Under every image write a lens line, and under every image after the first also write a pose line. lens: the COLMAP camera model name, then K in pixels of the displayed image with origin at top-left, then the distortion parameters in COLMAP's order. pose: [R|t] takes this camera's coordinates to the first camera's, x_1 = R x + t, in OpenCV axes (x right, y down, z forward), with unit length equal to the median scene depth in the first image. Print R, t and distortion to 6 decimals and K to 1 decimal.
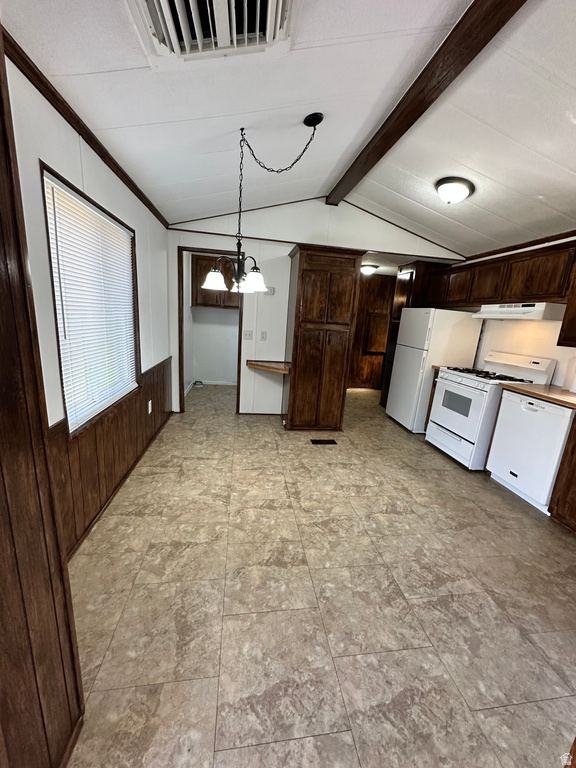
lens RADIAL K [[307.2, 0, 286.1], [0, 307.2, 384.3], [0, 0, 1]] dist [-0.005977, 0.001398]
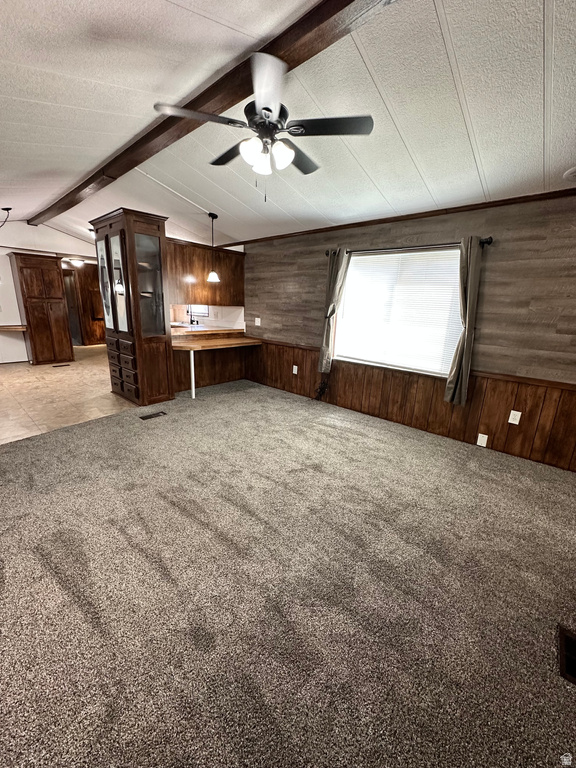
lens RADIAL K [[307.2, 0, 291.6], [0, 307.2, 382.3], [0, 0, 1]] dist [-0.005977, 0.001398]
pose [[0.757576, -0.199460, 0.621527, 0.015035], [0.158536, 0.979883, 0.121225, 0.354938], [-0.633203, 0.006697, 0.773957, -1.553332]]
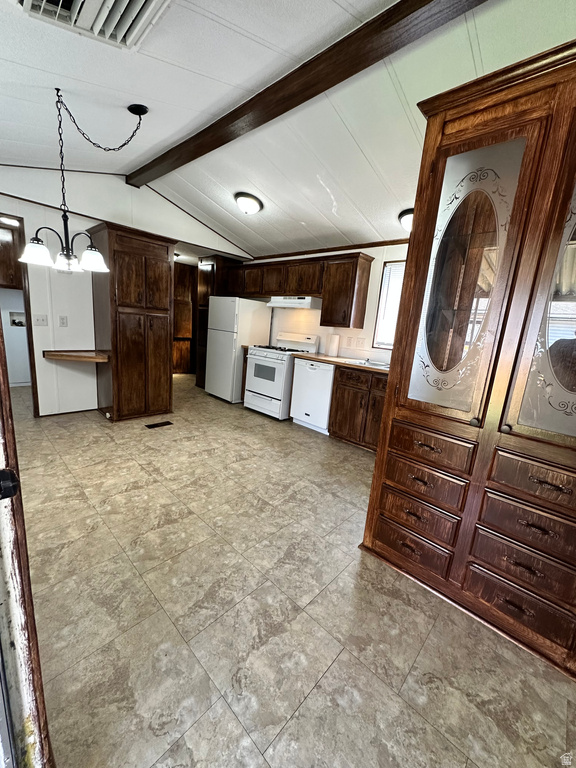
lens RADIAL K [[307.2, 0, 288.5], [0, 307.2, 384.8], [0, 0, 1]] dist [-0.005977, 0.001398]
pose [[0.781328, -0.129069, 0.610629, -0.190257], [0.106136, 0.991610, 0.073792, 0.032524], [-0.615030, 0.007154, 0.788471, -0.094397]]
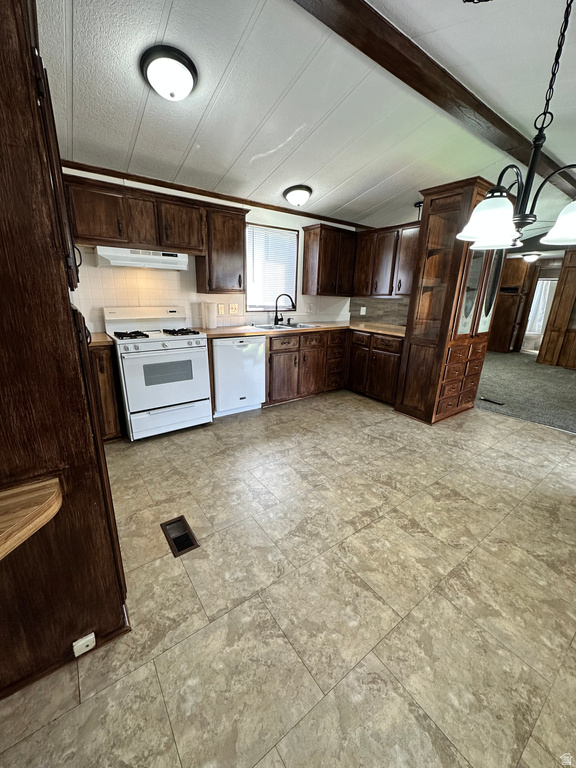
lens RADIAL K [[307.2, 0, 283.7], [0, 307.2, 387.4], [0, 0, 1]] dist [-0.005977, 0.001398]
pose [[-0.466204, -0.343098, 0.815437, -0.355709], [0.129318, 0.885404, 0.446471, -0.283919], [-0.875174, 0.313598, -0.368410, 1.222251]]
